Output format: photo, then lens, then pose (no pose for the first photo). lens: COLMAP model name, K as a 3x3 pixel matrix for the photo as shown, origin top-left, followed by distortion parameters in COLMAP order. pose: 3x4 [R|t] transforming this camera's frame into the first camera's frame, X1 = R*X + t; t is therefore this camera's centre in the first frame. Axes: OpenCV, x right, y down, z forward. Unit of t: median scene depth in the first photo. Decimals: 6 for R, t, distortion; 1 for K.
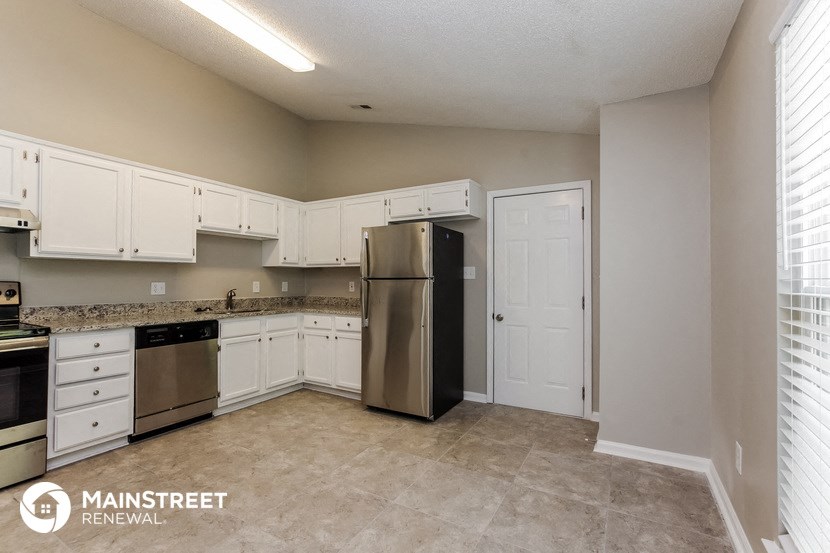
lens RADIAL K [[372.9, 0, 428.0], [0, 372.9, 276.2], [0, 0, 1]] dist [-0.001740, -0.000116]
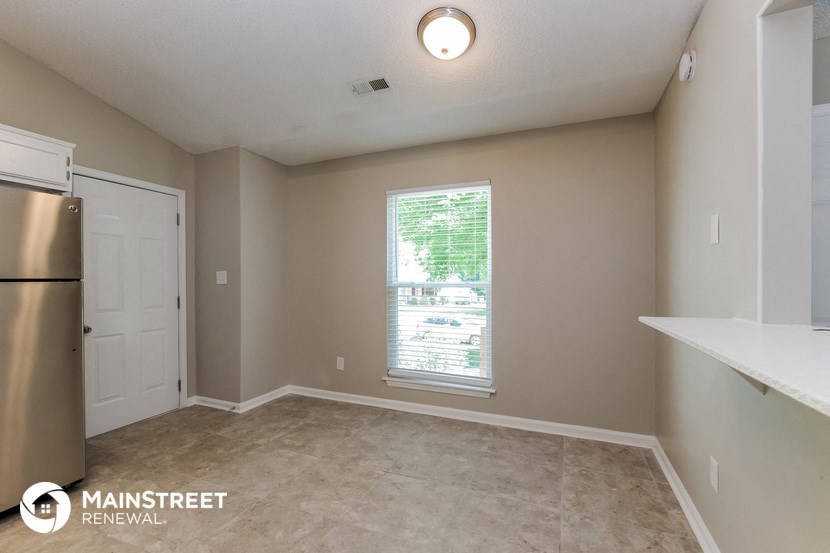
lens RADIAL K [[362.3, 0, 415.1], [0, 362.3, 279.4], [0, 0, 1]] dist [-0.009402, -0.000111]
pose [[-0.108803, 0.001255, 0.994063, -0.730254], [-0.010143, 0.999946, -0.002373, -0.000021], [-0.994012, -0.010341, -0.108784, 0.450733]]
